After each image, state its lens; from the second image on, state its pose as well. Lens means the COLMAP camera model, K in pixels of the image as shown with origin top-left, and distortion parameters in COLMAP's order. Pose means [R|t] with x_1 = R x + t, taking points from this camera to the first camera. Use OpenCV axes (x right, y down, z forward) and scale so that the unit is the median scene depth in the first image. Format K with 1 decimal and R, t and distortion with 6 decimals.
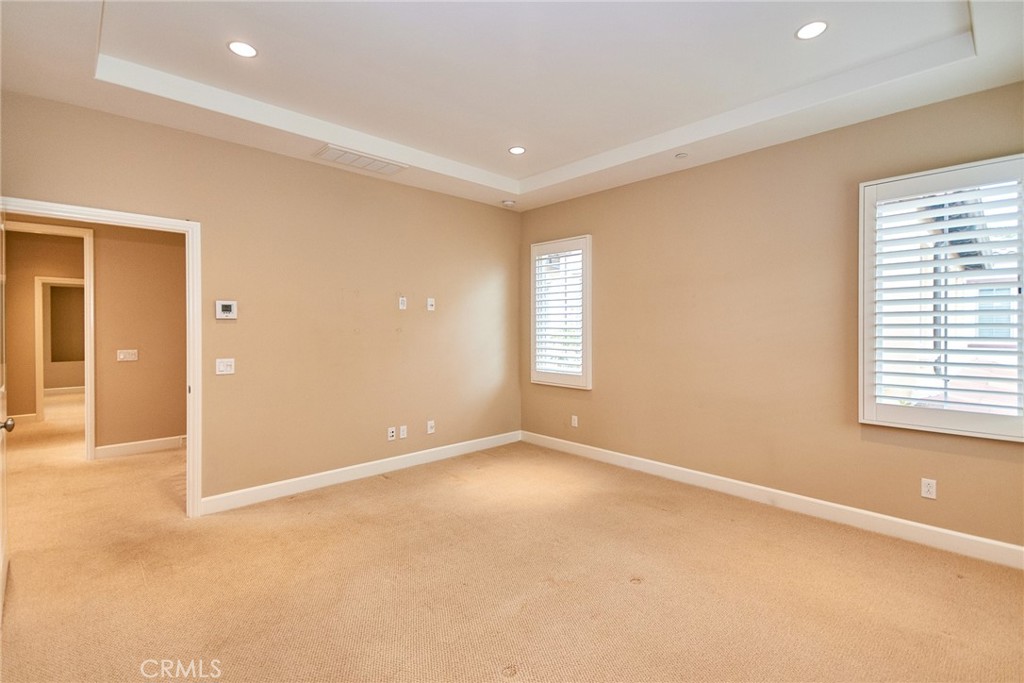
lens RADIAL K [[469.6, 0, 511.0], [0, 469.6, 330.6], [0, 0, 1]] dist [0.013263, -0.006392]
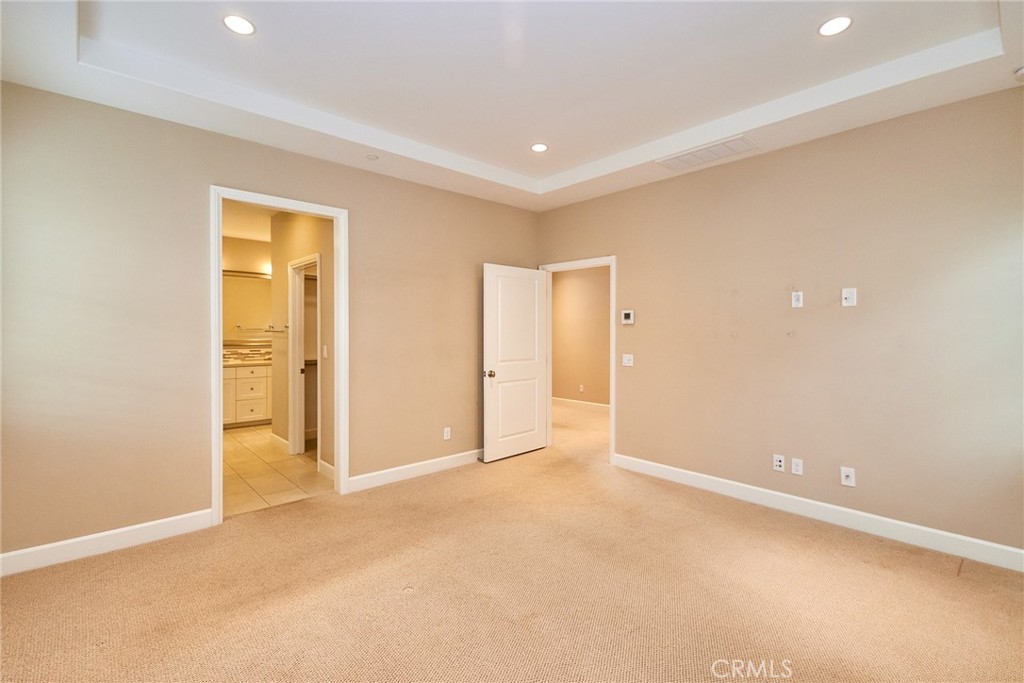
lens RADIAL K [[469.6, 0, 517.4], [0, 469.6, 337.3], [0, 0, 1]] dist [0.013263, -0.006392]
pose [[-0.024907, 0.014890, -0.999579, 0.708685], [-0.007089, 0.999861, 0.015071, -0.005942], [0.999665, 0.007462, -0.024798, 0.719028]]
